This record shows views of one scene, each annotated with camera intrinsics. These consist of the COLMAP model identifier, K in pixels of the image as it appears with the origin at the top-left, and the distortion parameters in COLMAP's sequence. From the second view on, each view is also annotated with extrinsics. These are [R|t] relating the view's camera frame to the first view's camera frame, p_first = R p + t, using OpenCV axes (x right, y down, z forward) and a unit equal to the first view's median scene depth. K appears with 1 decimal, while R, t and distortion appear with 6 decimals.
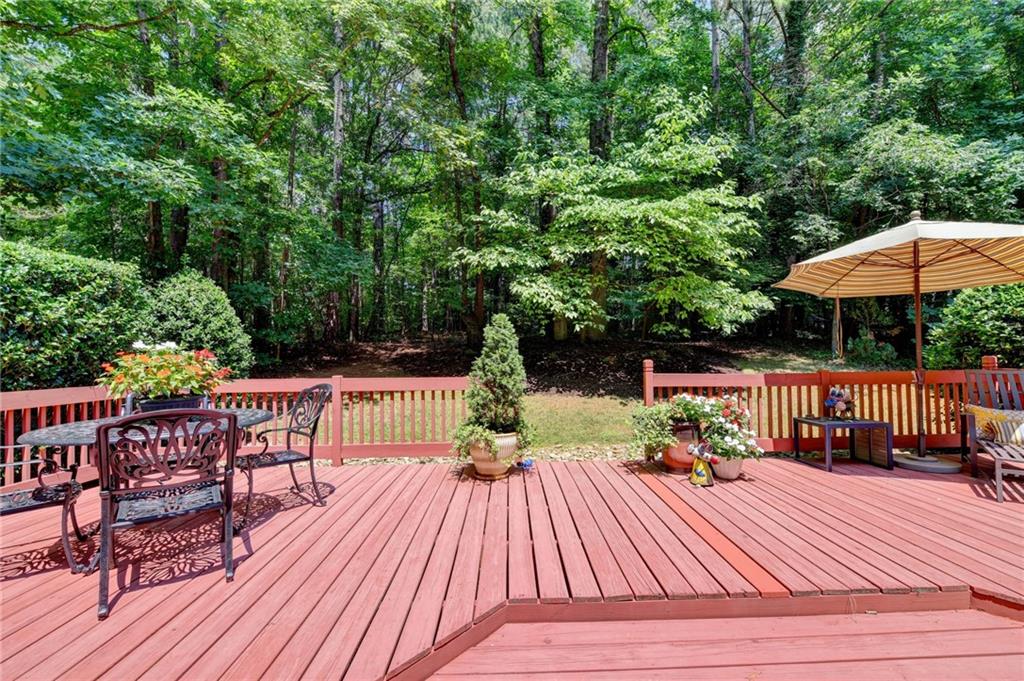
lens RADIAL K [[414.0, 0, 515.0], [0, 414.0, 351.5], [0, 0, 1]] dist [-0.001314, -0.000325]
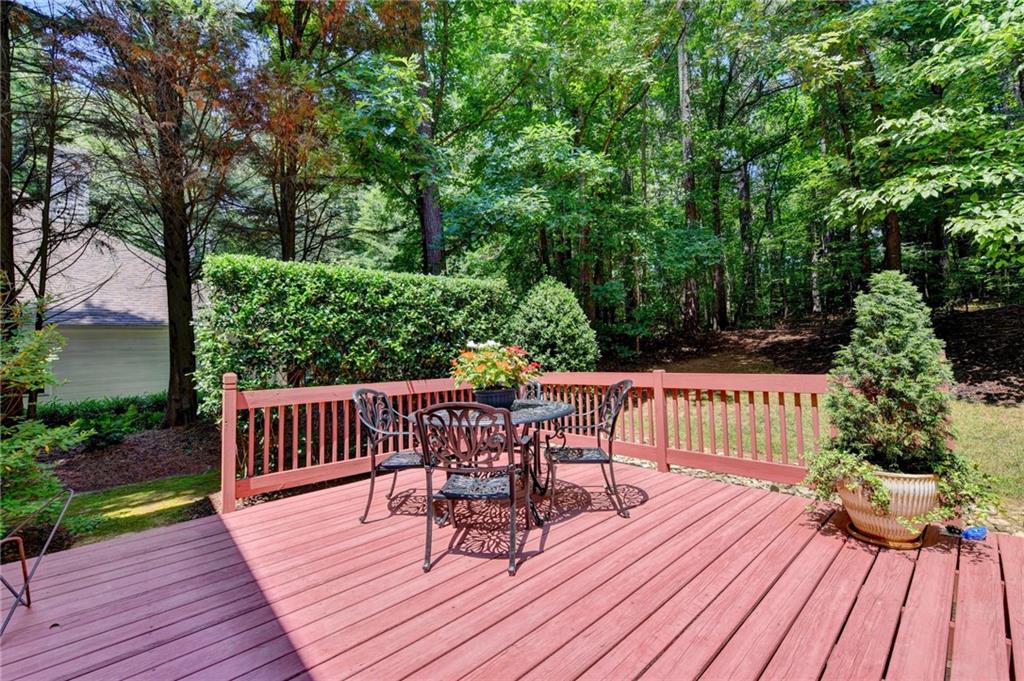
lens RADIAL K [[426.2, 0, 512.0], [0, 426.2, 340.5], [0, 0, 1]] dist [-0.002988, -0.001075]
pose [[0.658962, -0.038686, -0.751181, 0.065501], [0.036170, 0.999151, -0.019726, 0.001653], [0.751306, -0.014171, 0.659802, 0.183267]]
